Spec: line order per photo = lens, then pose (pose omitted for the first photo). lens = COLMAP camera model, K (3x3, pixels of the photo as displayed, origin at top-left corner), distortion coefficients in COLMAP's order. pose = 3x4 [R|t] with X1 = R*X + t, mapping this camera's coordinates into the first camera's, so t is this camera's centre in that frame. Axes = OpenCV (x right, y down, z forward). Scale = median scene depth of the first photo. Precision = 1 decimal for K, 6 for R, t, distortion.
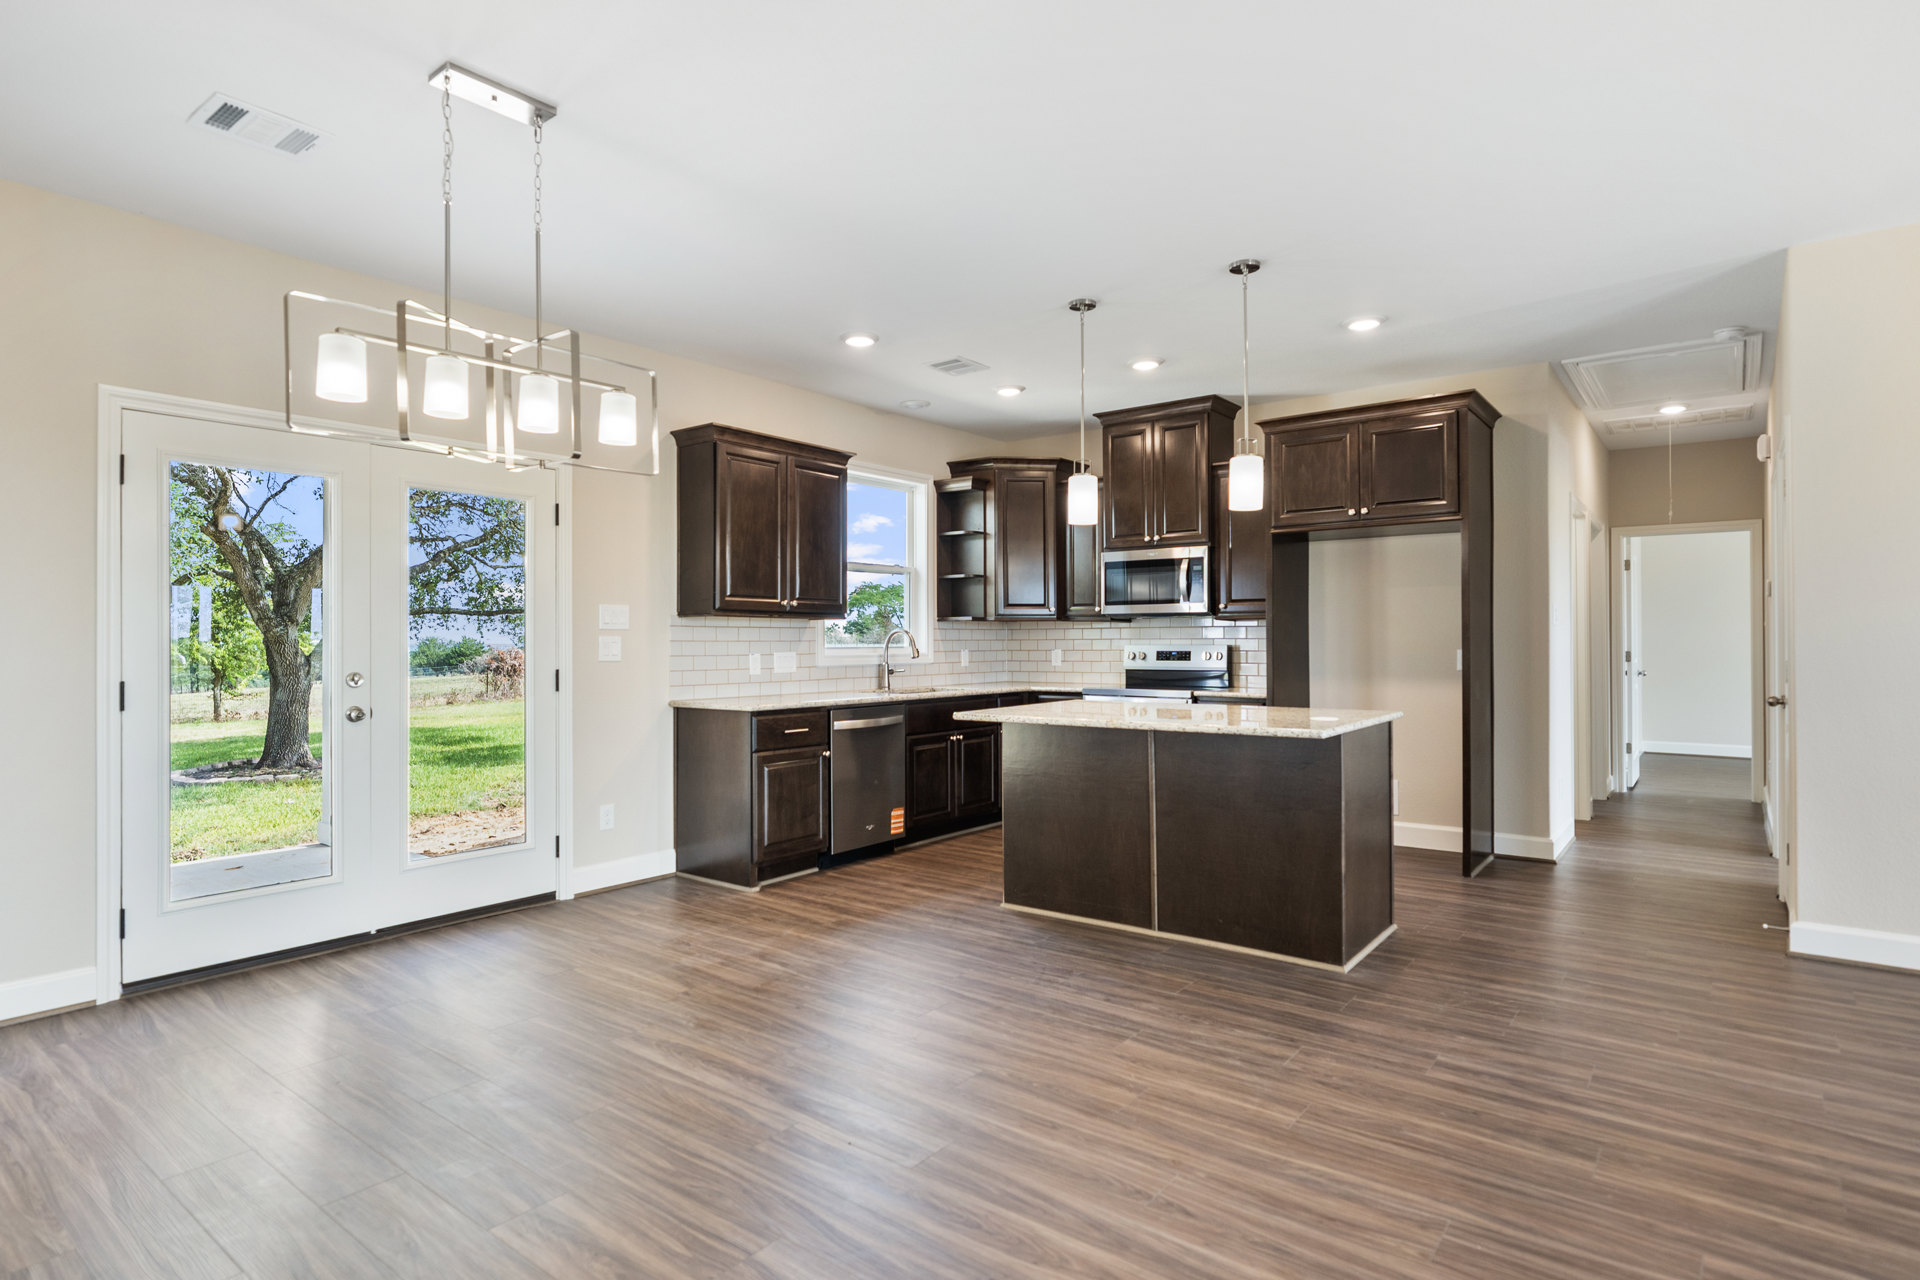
lens RADIAL K [[1005.1, 0, 953.7], [0, 1005.1, 633.5], [0, 0, 1]] dist [-0.004308, 0.000198]
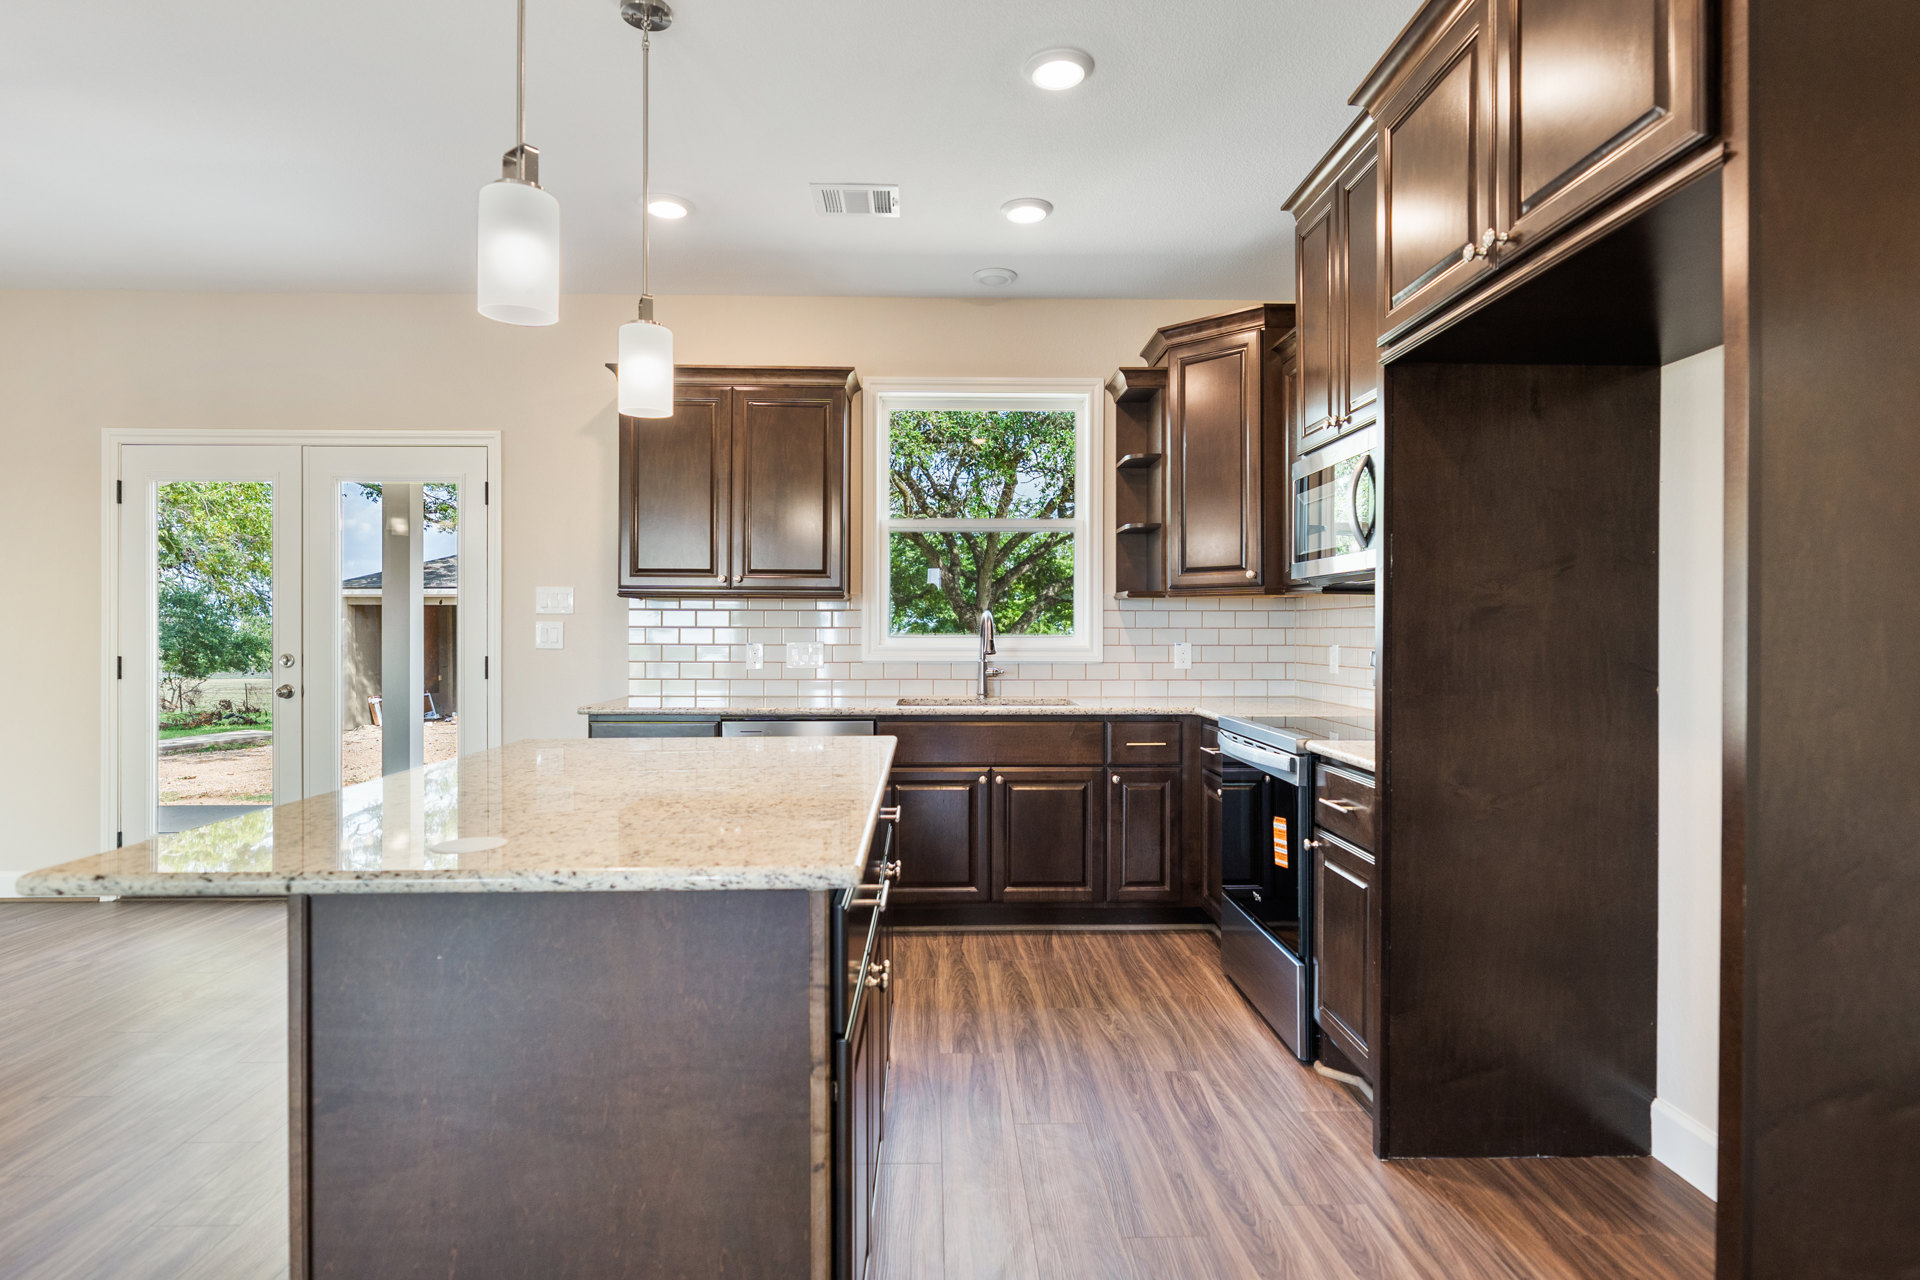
lens RADIAL K [[1005.1, 0, 955.1], [0, 1005.1, 629.0], [0, 0, 1]] dist [-0.004308, 0.000198]
pose [[0.634296, 0.005402, -0.773071, 0.539212], [0.001397, 0.999966, 0.008134, 0.002485], [0.773089, -0.006239, 0.634267, 0.638151]]
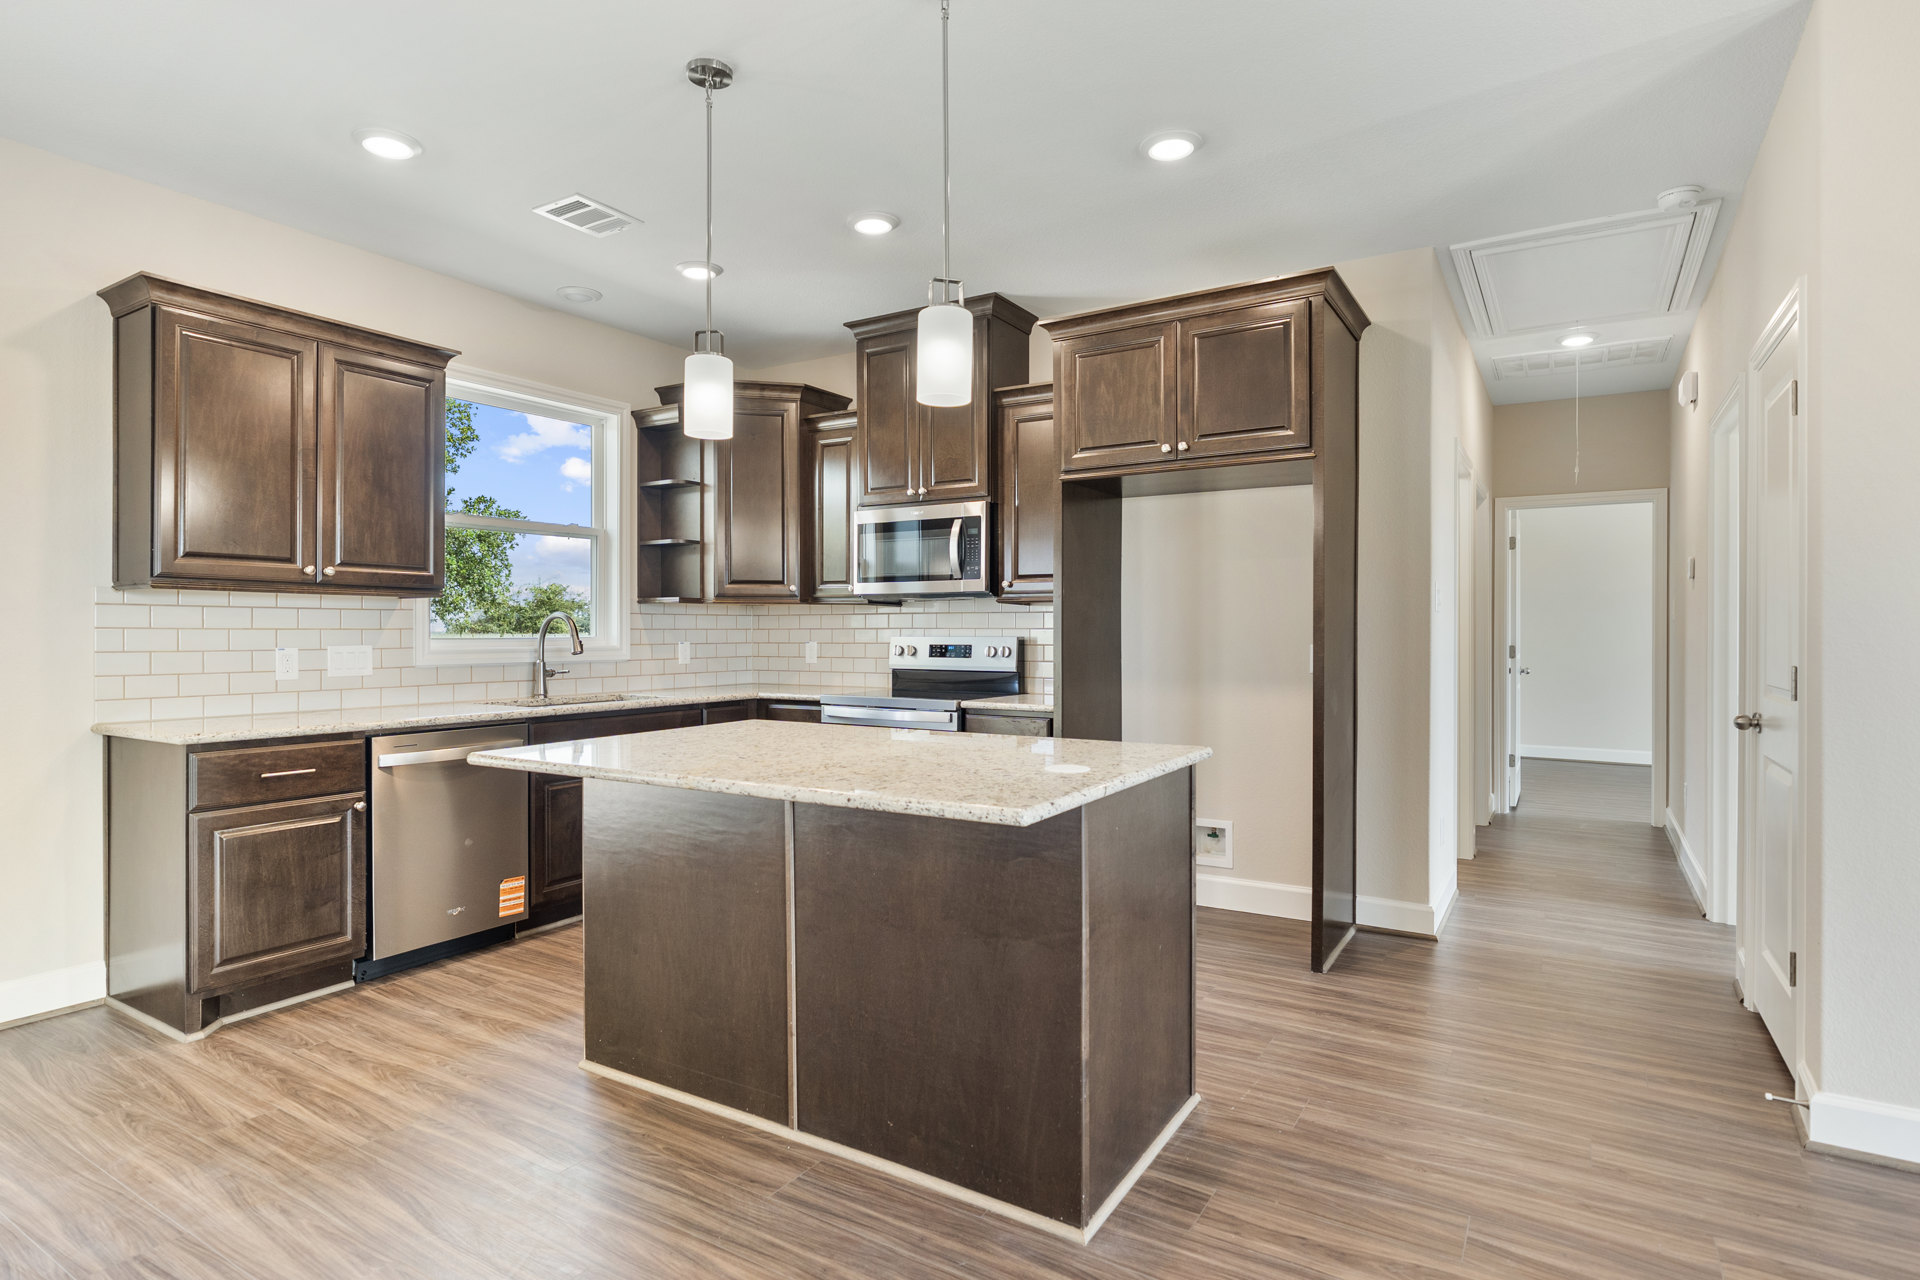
lens RADIAL K [[1005.1, 0, 954.9], [0, 1005.1, 632.7], [0, 0, 1]] dist [-0.004308, 0.000198]
pose [[0.994350, 0.003874, 0.106076, 0.173012], [-0.004827, 0.999950, 0.008729, 0.002416], [-0.106037, -0.009192, 0.994320, 0.312106]]
